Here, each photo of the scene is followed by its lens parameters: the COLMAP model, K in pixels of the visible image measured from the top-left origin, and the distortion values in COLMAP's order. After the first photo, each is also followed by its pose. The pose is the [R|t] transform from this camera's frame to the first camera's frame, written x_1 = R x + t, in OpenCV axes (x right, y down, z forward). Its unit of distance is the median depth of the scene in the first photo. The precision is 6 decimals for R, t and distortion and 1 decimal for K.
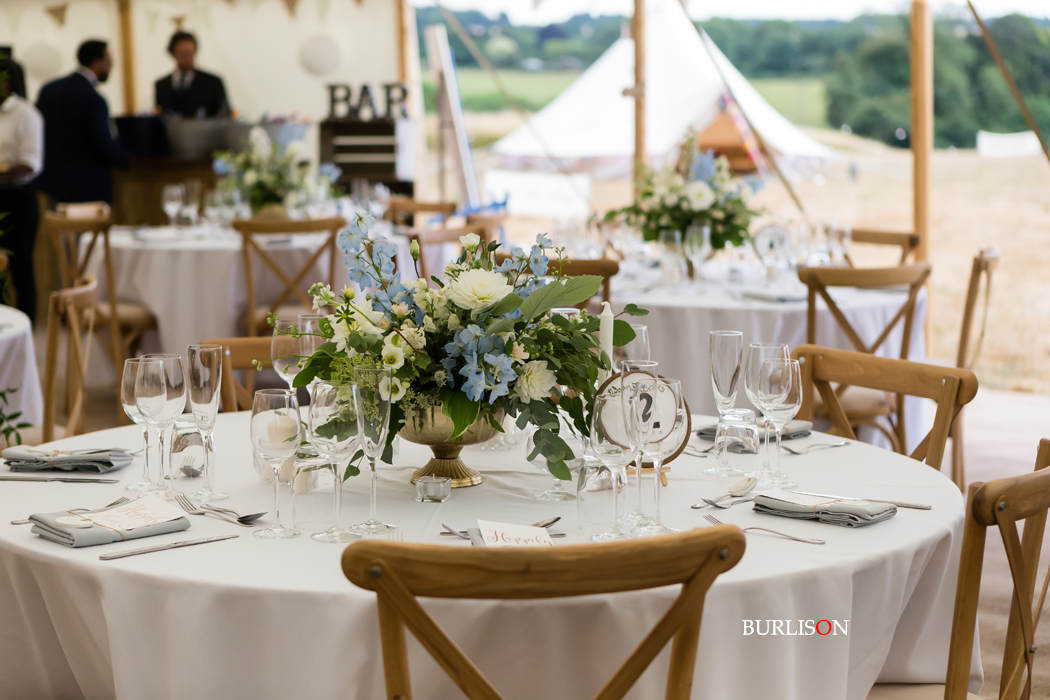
lens RADIAL K [[2123.4, 0, 525.3], [0, 2123.4, 348.6], [0, 0, 1]] dist [-0.068178, 0.000000]
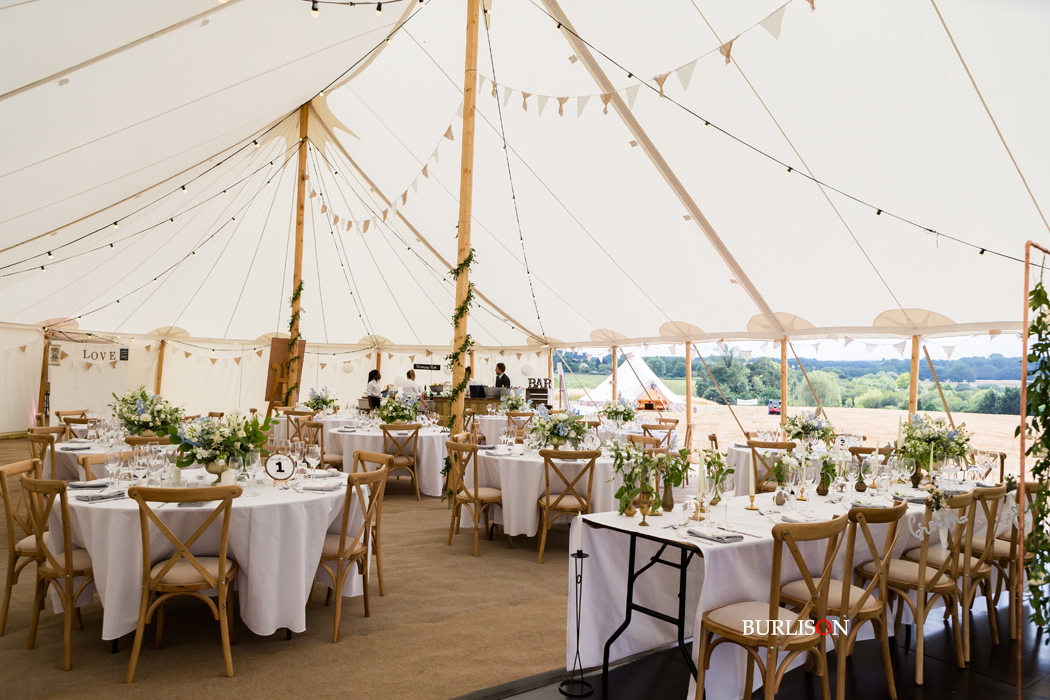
lens RADIAL K [[740.1, 0, 525.1], [0, 740.1, 350.3], [0, 0, 1]] dist [-0.000315, -0.000386]
pose [[0.995689, 0.018555, -0.090879, 0.019006], [-0.032913, 0.986708, -0.159136, 0.039610], [0.086719, 0.161441, 0.983065, -0.339783]]
